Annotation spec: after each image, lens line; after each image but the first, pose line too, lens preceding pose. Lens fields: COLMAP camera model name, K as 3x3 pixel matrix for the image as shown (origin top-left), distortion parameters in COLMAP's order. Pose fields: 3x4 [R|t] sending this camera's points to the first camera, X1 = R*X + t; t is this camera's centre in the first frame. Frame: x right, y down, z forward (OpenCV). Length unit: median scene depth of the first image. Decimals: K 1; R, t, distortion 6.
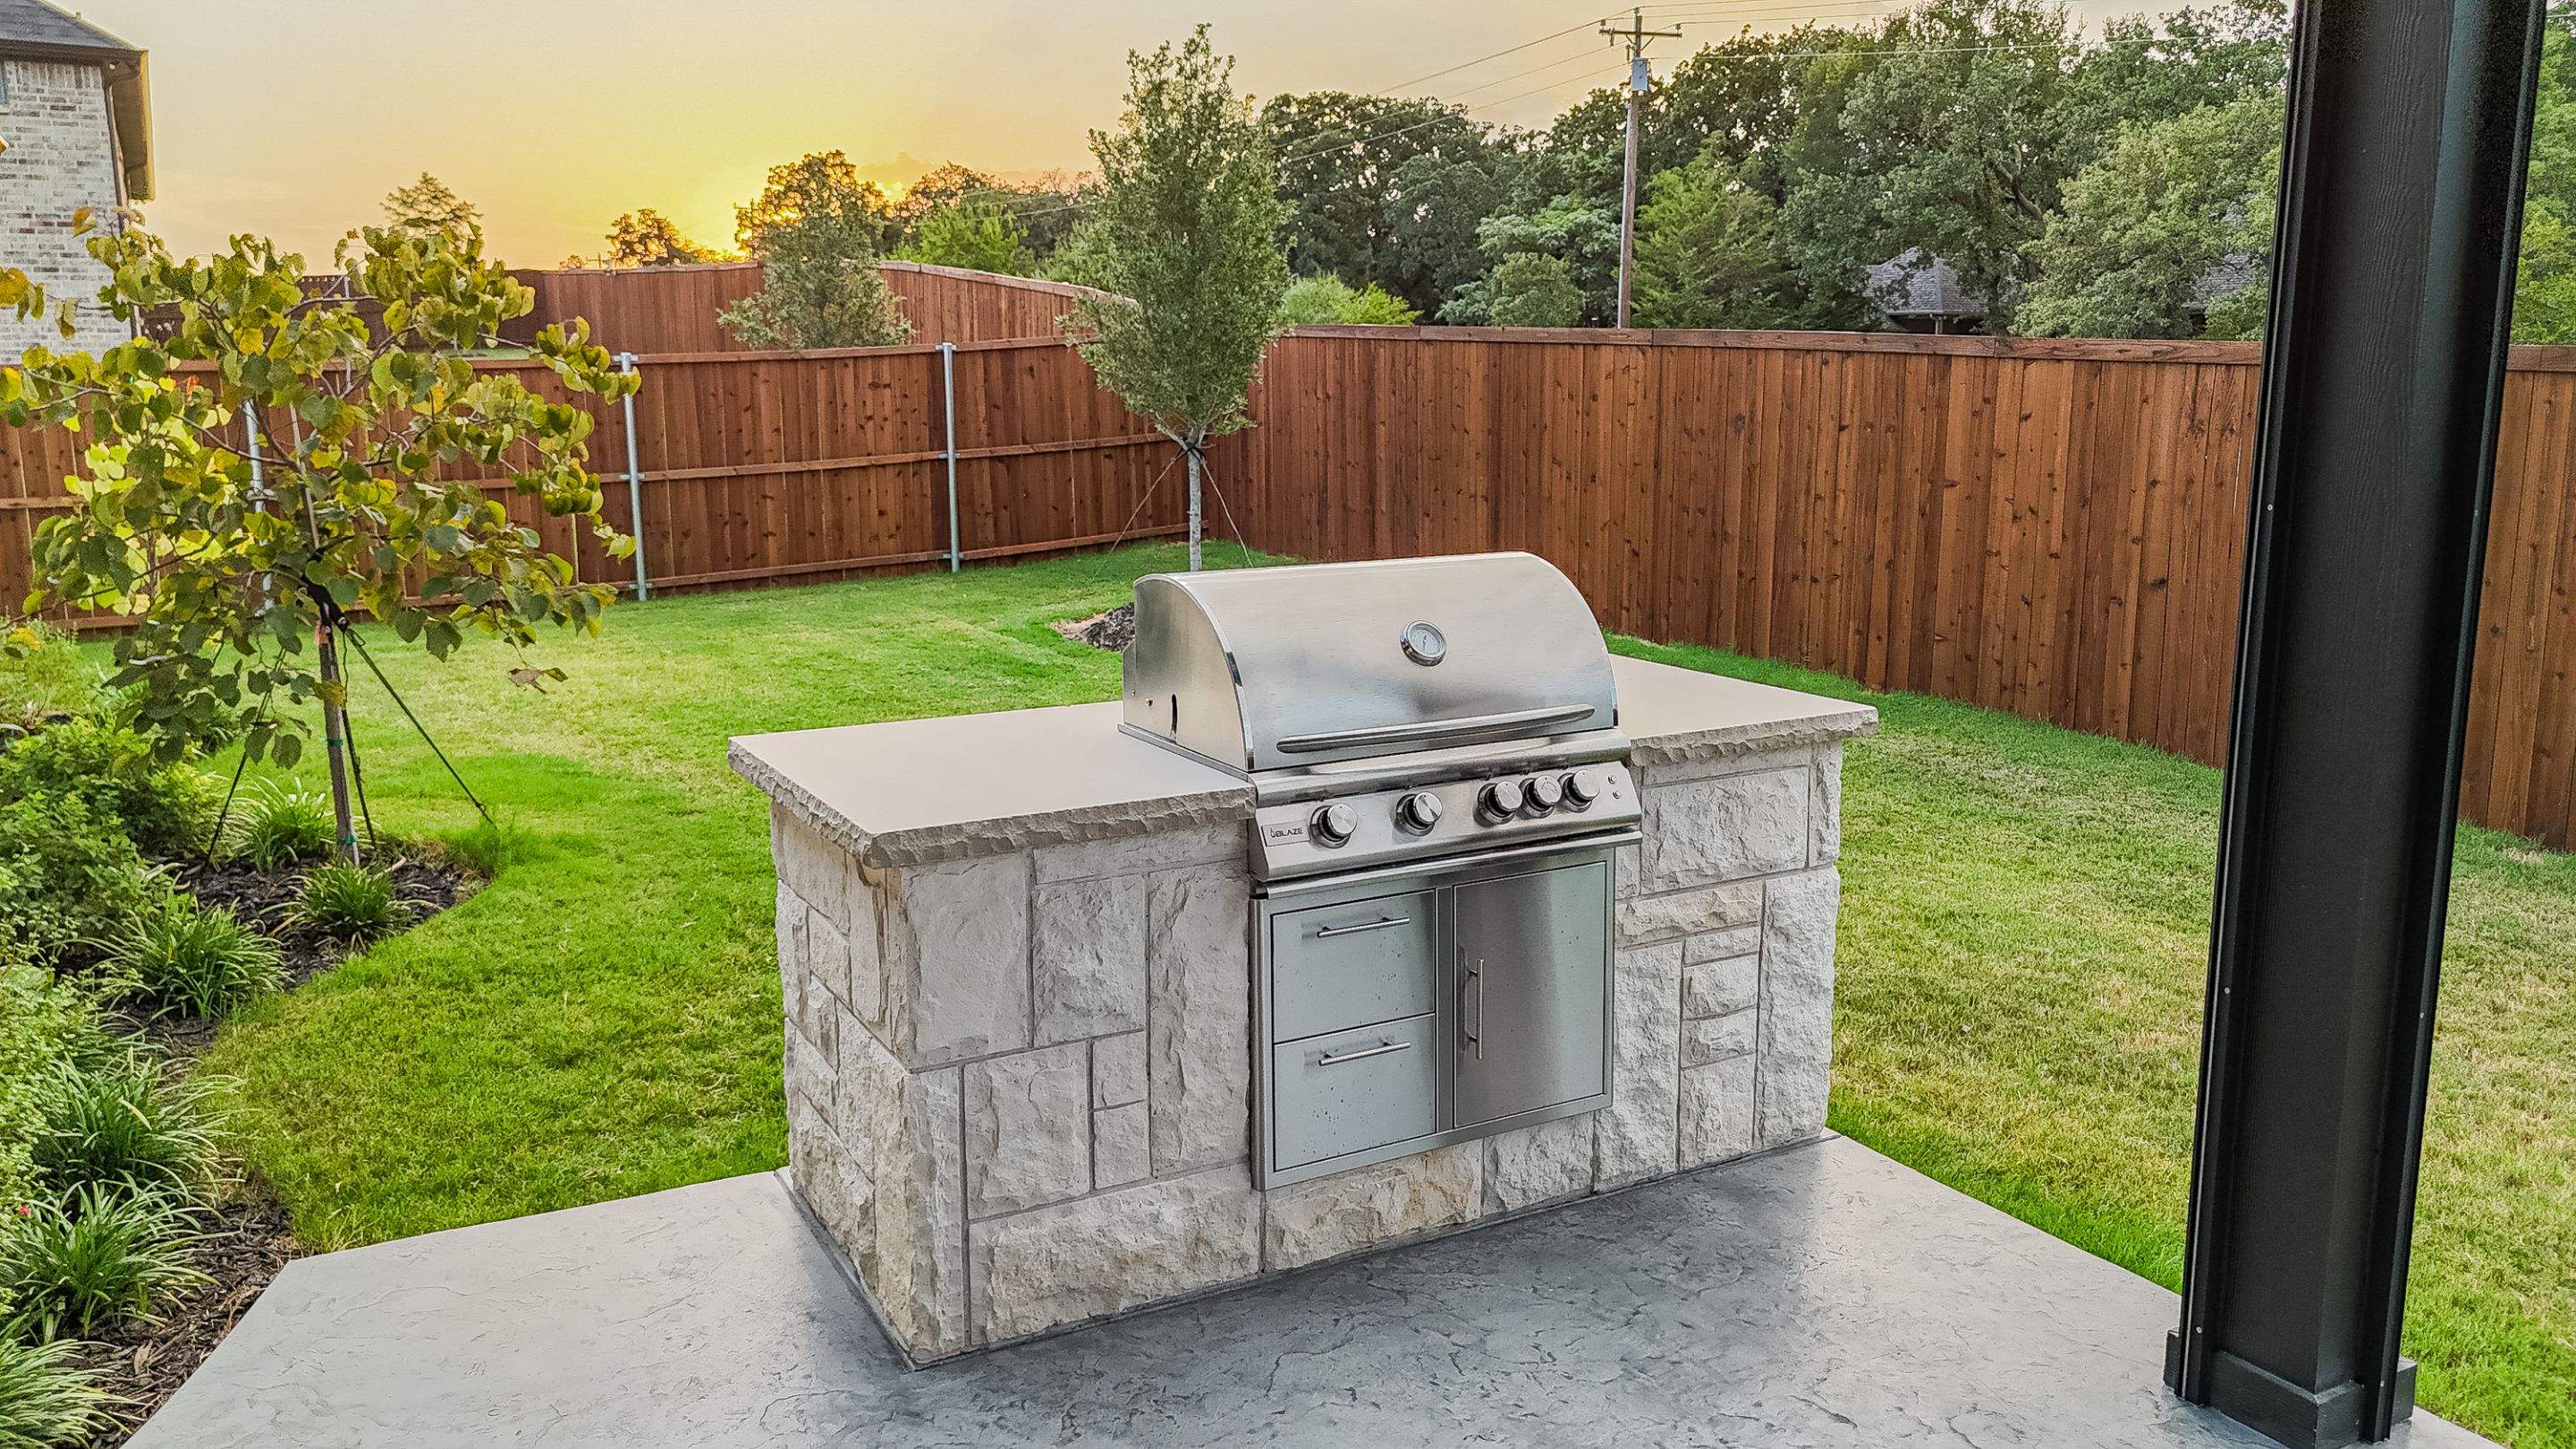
lens RADIAL K [[1891.1, 0, 1288.0], [0, 1891.1, 724.5], [0, 0, 1]] dist [-0.000051, 0.000389]
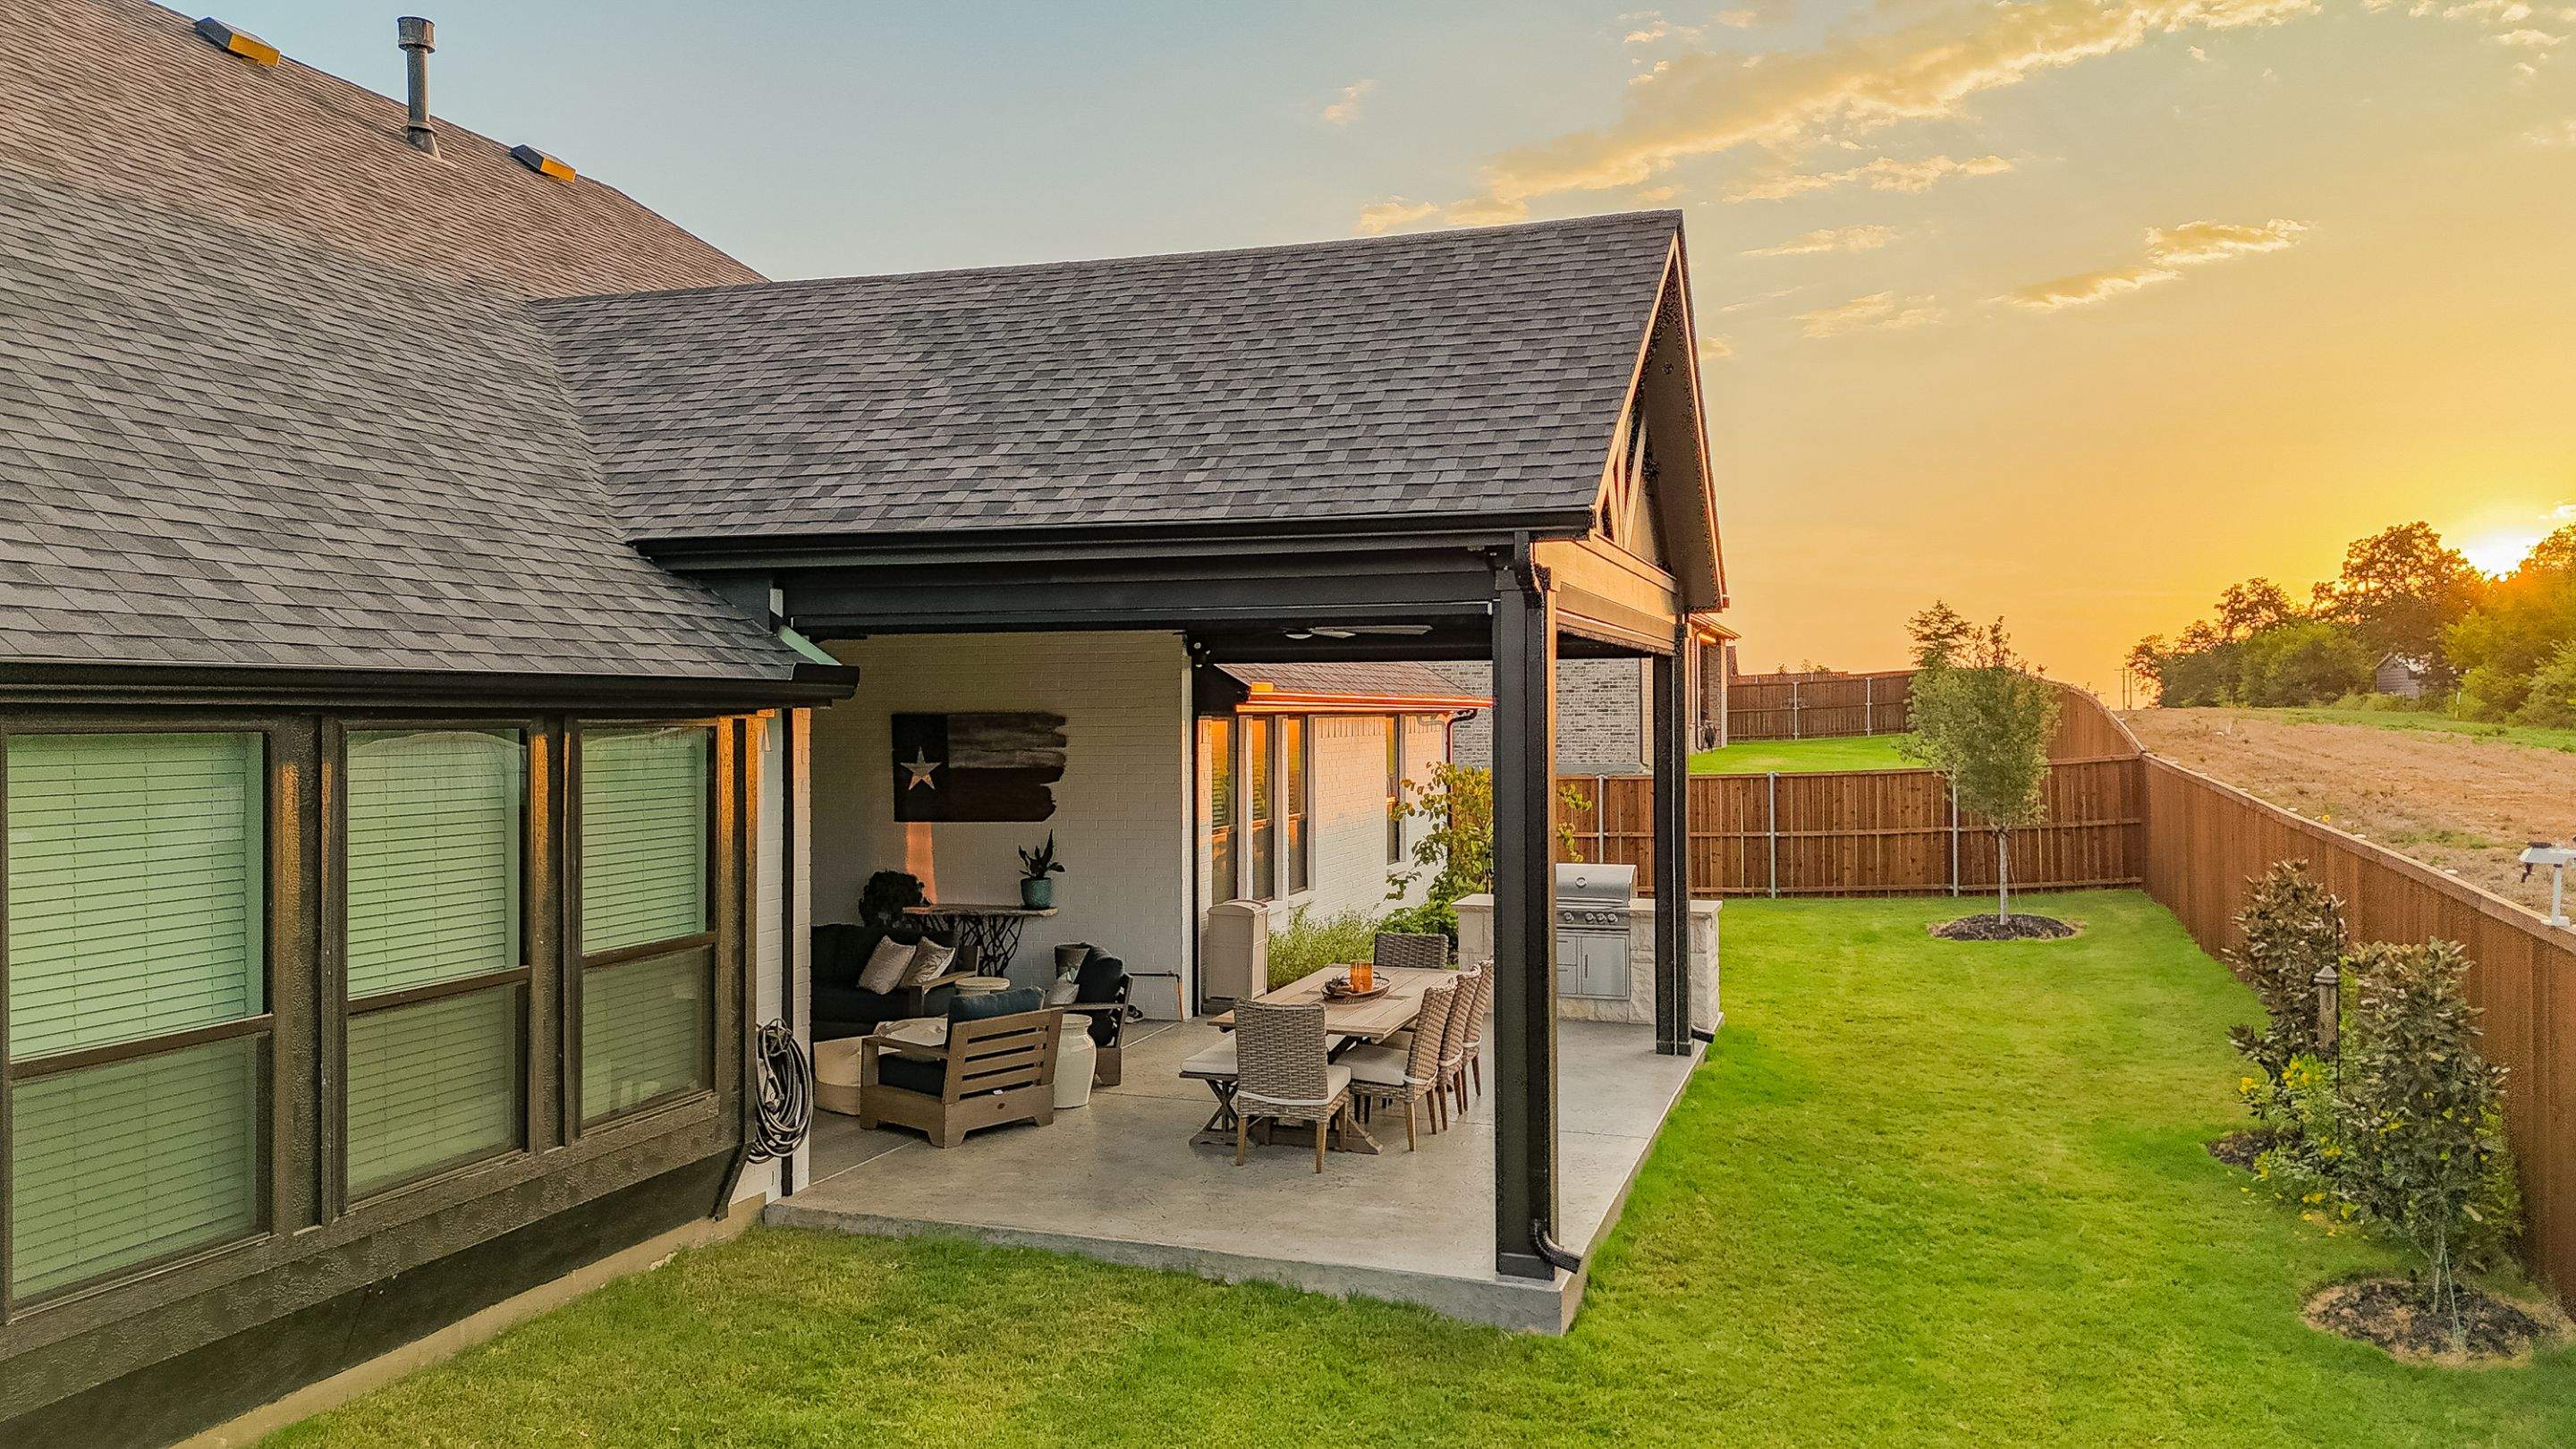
lens RADIAL K [[1891.1, 0, 1288.0], [0, 1891.1, 724.5], [0, 0, 1]] dist [-0.000051, 0.000389]
pose [[0.666144, 0.000127, -0.745823, 0.709586], [-0.134233, 0.983691, -0.119725, 0.052980], [0.733644, 0.179868, 0.655296, -0.606195]]
